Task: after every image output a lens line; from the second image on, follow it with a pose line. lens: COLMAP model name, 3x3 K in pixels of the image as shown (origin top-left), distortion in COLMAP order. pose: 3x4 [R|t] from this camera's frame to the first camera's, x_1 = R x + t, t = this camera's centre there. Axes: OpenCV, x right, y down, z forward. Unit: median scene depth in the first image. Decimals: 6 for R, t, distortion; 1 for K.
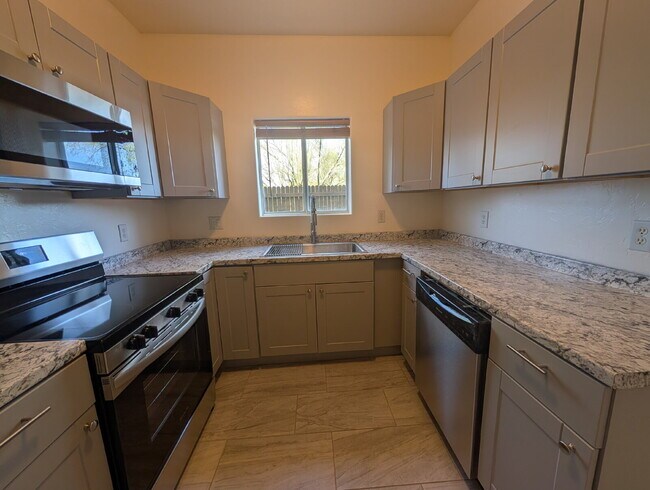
lens RADIAL K [[250.1, 0, 326.1], [0, 250.1, 243.8], [0, 0, 1]] dist [-0.002541, 0.000702]
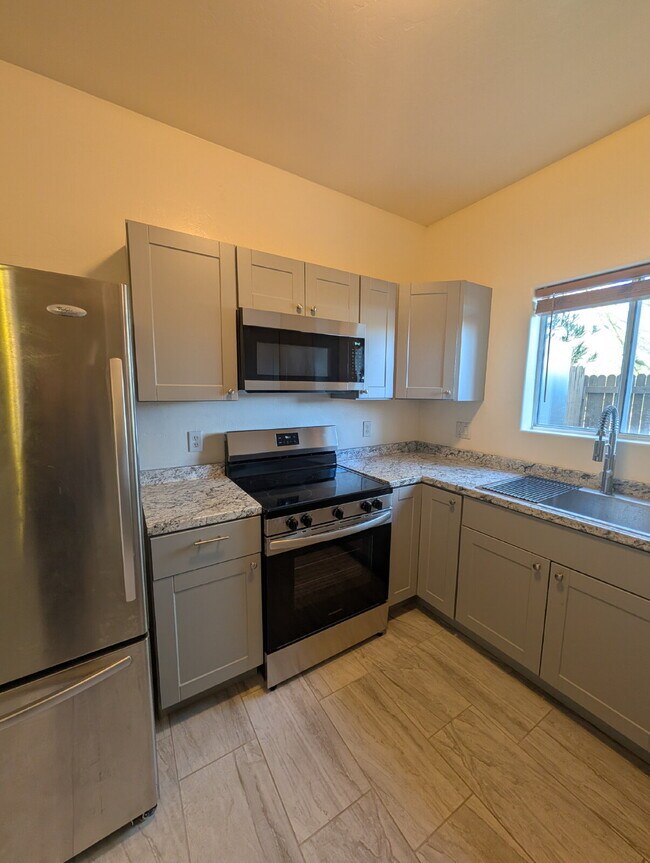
lens RADIAL K [[332.1, 0, 326.5], [0, 332.1, 431.6], [0, 0, 1]] dist [-0.002541, 0.000702]
pose [[0.476737, 0.146034, -0.866831, 0.347807], [-0.172013, 0.982538, 0.070924, -0.102471], [0.862052, 0.115294, 0.493532, 0.139158]]
